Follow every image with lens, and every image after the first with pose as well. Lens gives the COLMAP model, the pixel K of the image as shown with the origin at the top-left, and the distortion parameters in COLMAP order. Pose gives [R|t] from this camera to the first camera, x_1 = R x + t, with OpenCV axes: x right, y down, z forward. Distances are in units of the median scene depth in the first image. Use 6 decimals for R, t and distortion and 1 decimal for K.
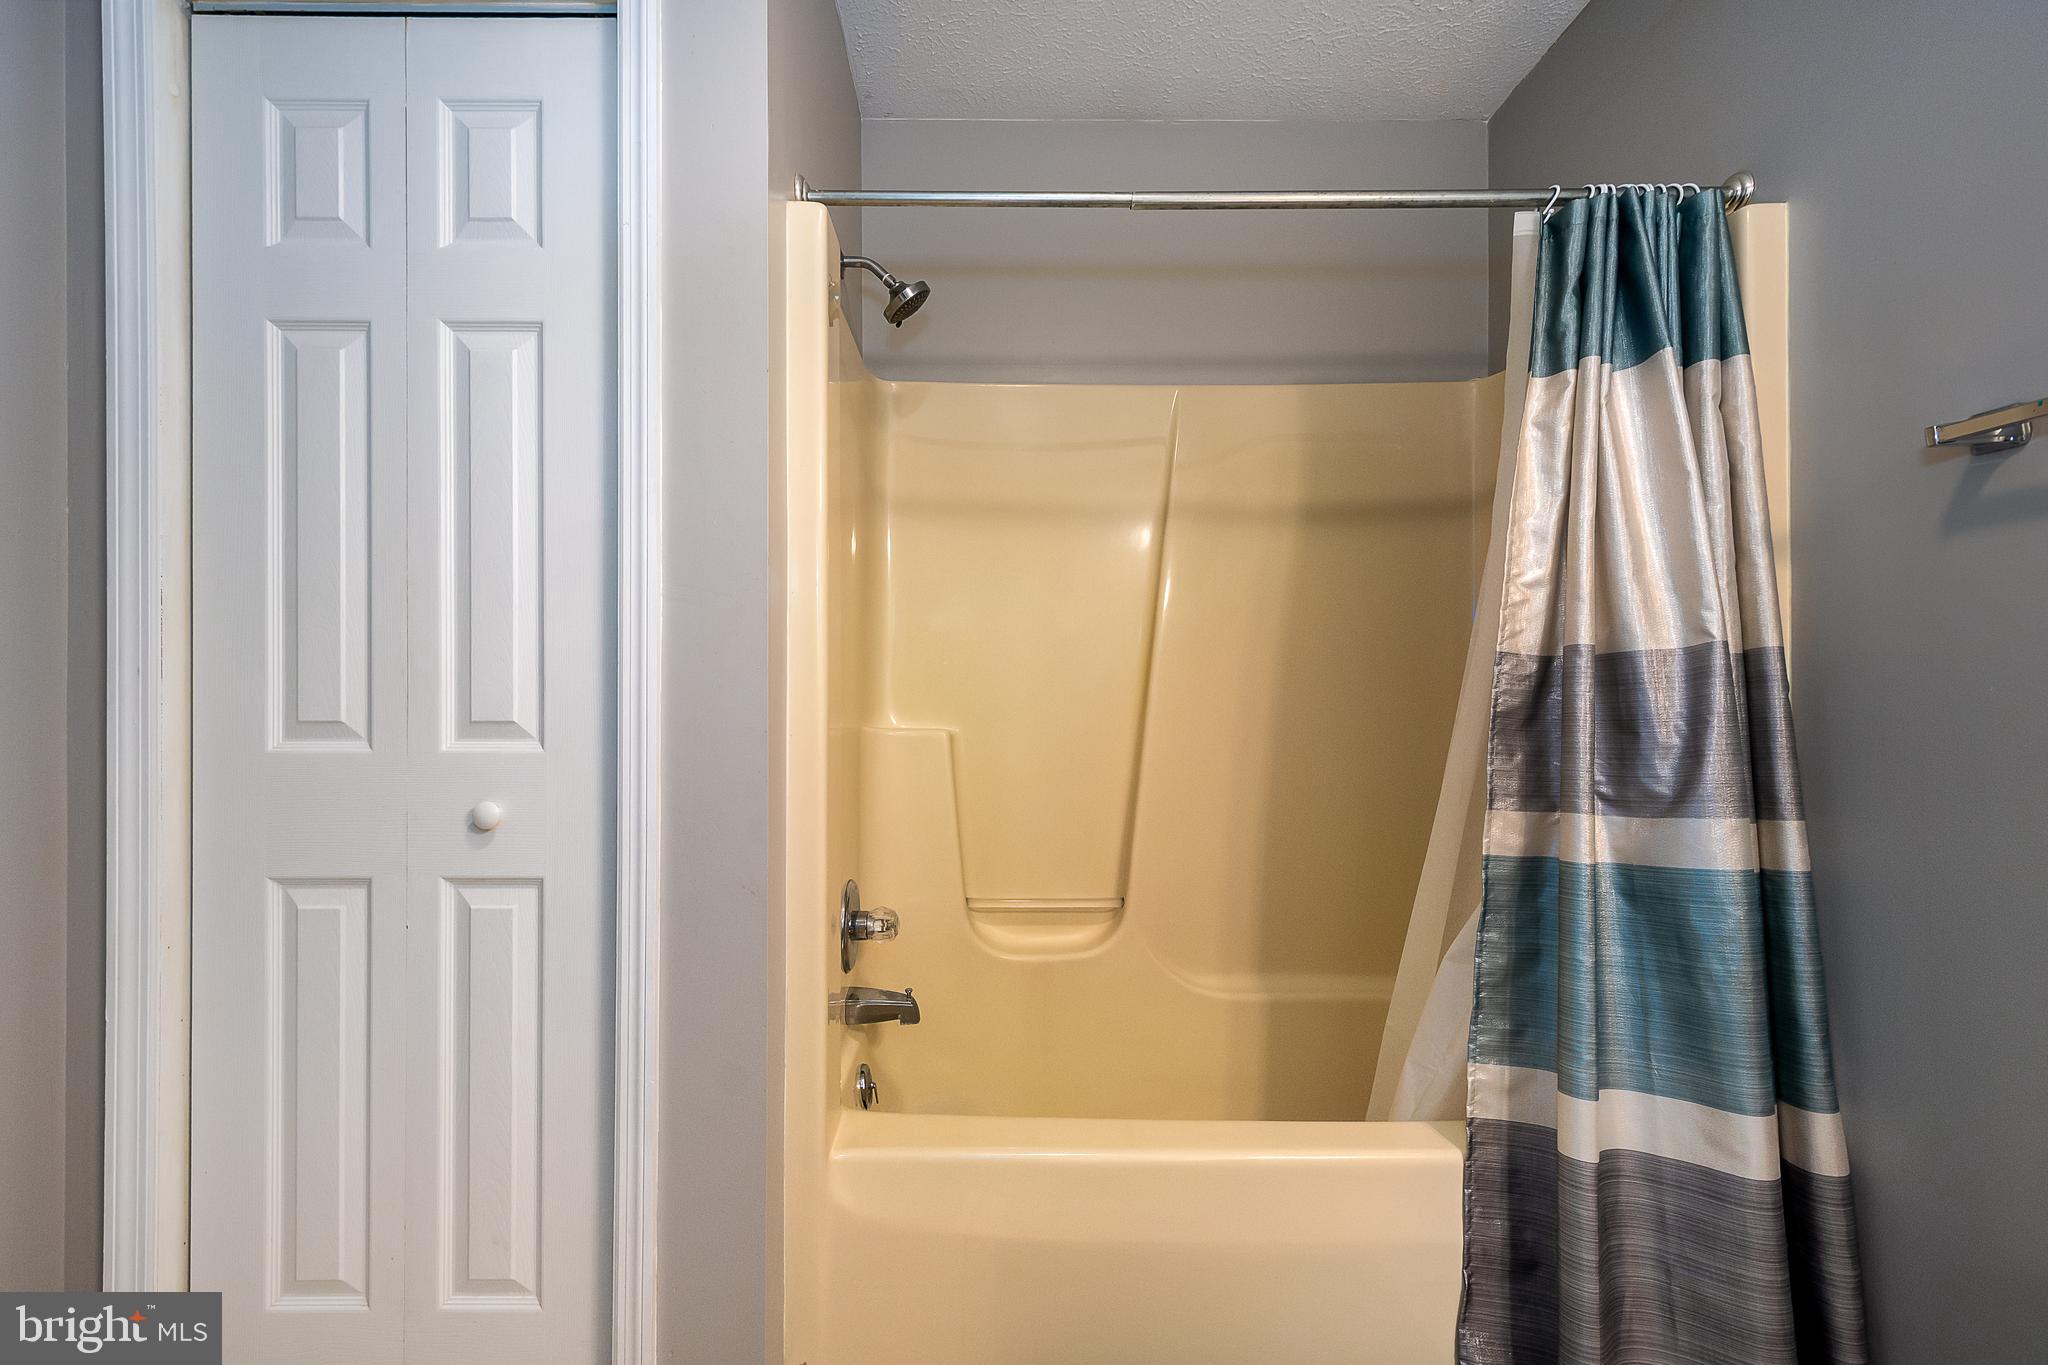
lens RADIAL K [[907.6, 0, 1014.4], [0, 907.6, 678.7], [0, 0, 1]] dist [0.003149, -0.000122]
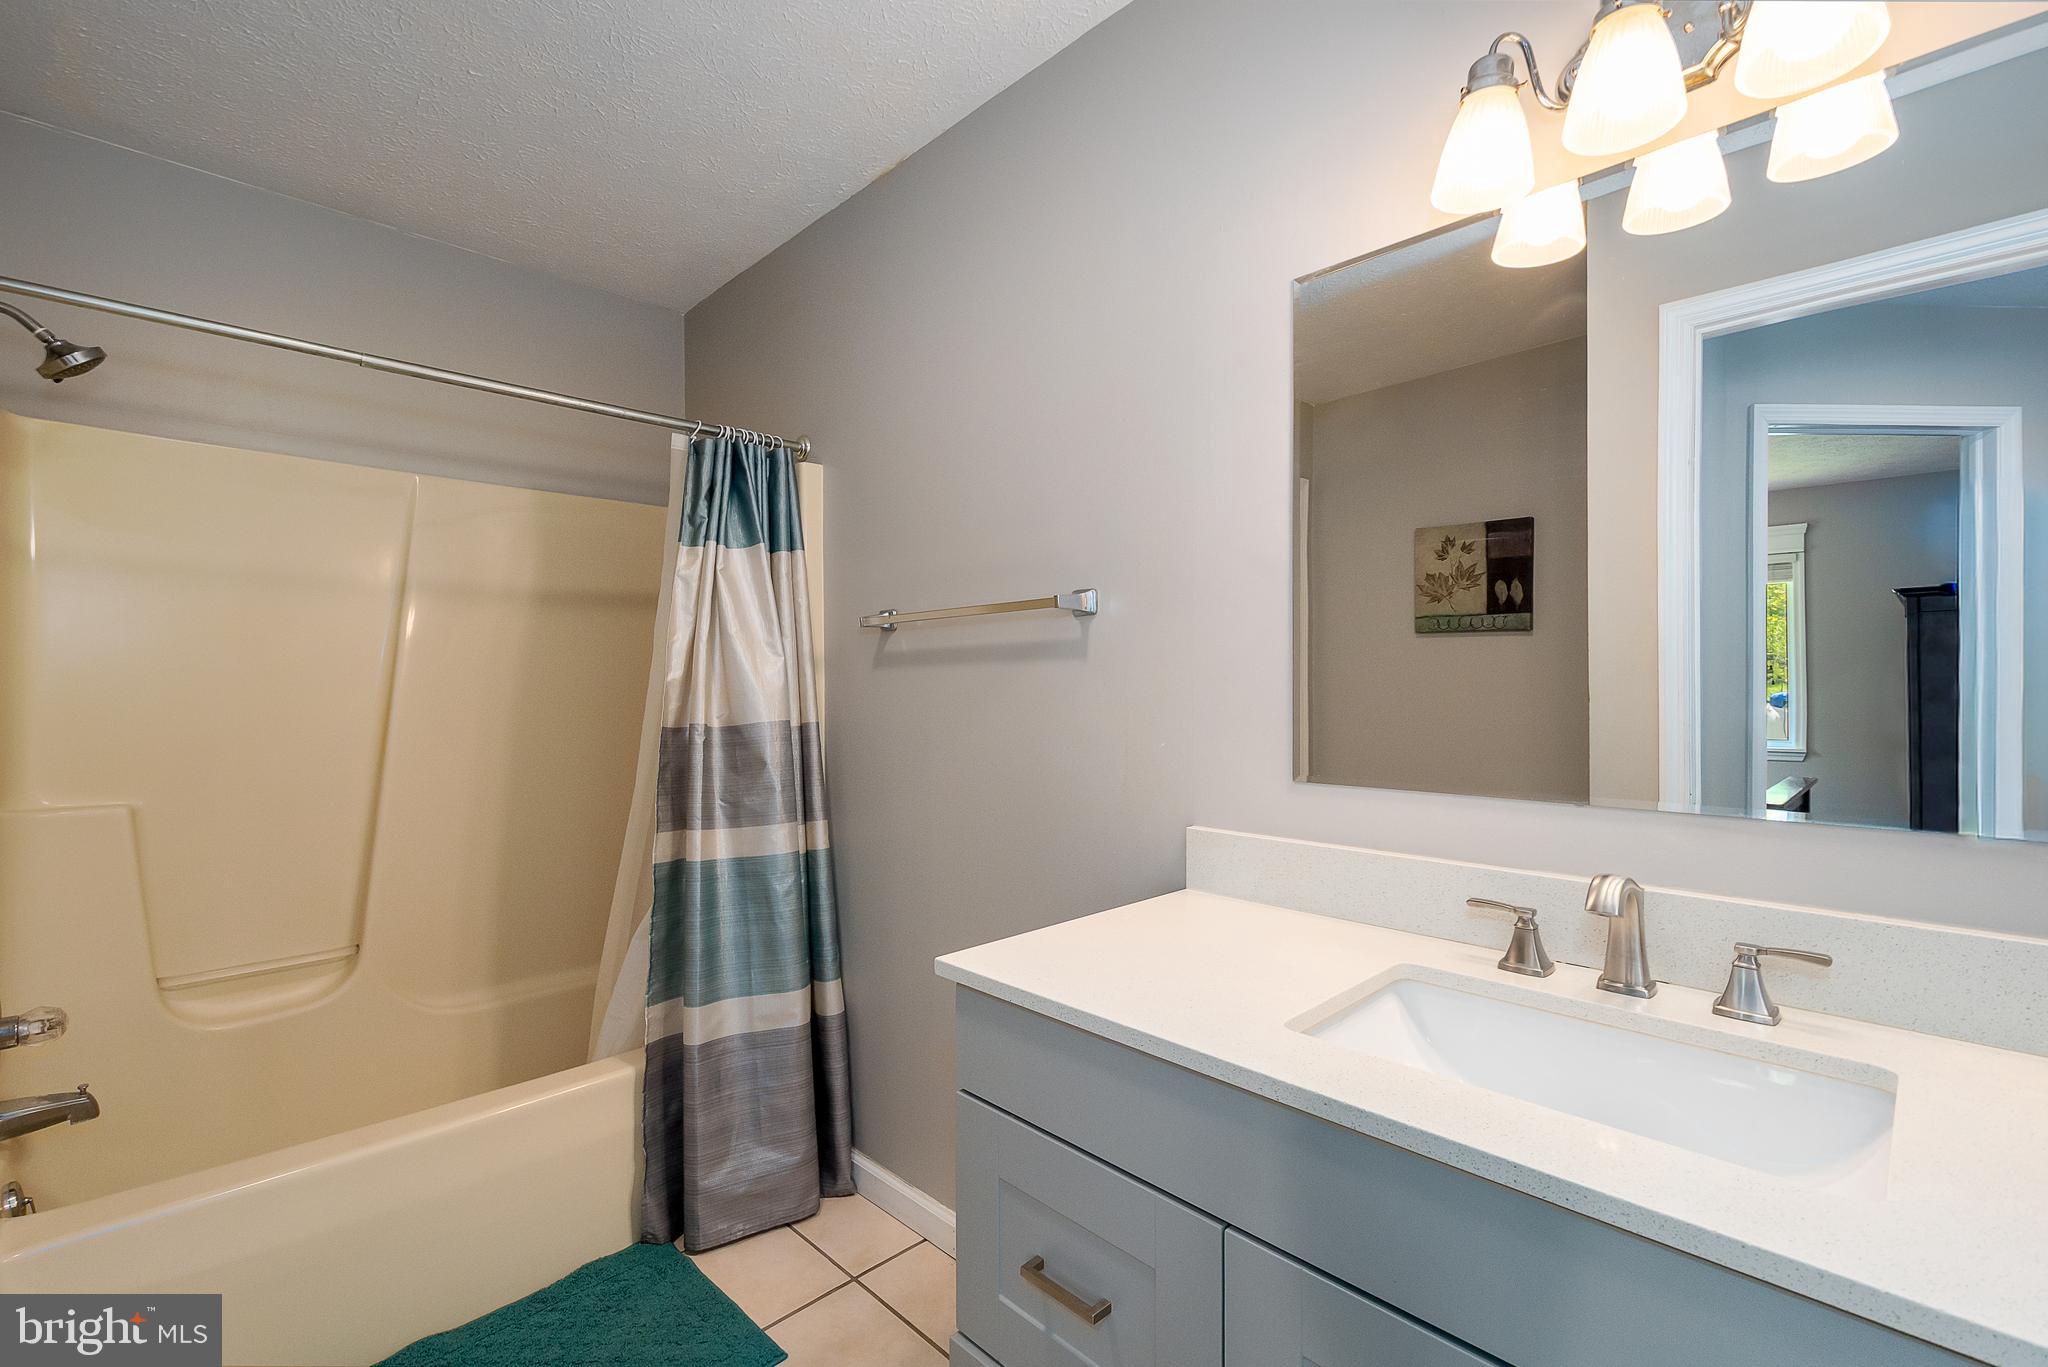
lens RADIAL K [[907.6, 0, 1014.4], [0, 907.6, 679.7], [0, 0, 1]] dist [0.003149, -0.000122]
pose [[0.734639, -0.006199, 0.678430, -0.060653], [0.007146, 0.999973, 0.001399, -0.110661], [-0.678421, 0.003820, 0.734664, -0.516222]]
